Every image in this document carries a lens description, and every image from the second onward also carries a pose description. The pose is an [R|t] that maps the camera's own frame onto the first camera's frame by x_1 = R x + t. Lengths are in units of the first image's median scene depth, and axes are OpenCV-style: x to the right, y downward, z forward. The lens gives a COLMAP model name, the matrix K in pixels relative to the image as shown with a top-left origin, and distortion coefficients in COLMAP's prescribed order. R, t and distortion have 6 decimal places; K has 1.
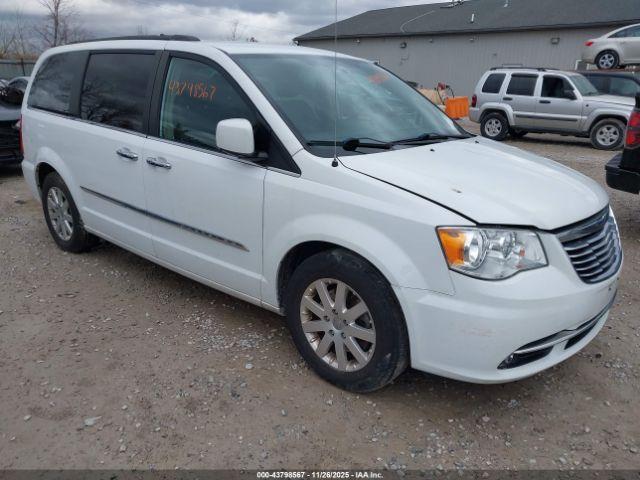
lens RADIAL K [[541.4, 0, 322.2], [0, 541.4, 238.1], [0, 0, 1]] dist [-0.017373, -0.011392]
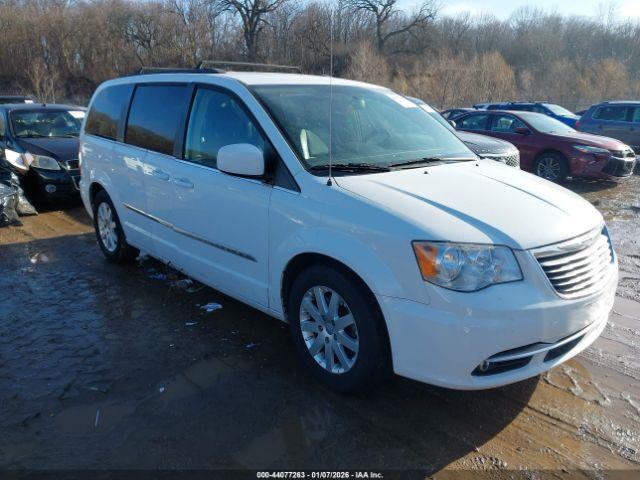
lens RADIAL K [[541.4, 0, 317.6], [0, 541.4, 237.5], [0, 0, 1]] dist [-0.017373, -0.011392]
pose [[0.993120, 0.020640, -0.115268, 0.121350], [-0.026138, 0.998581, -0.046388, 0.023606], [0.114147, 0.049082, 0.992251, -0.089529]]
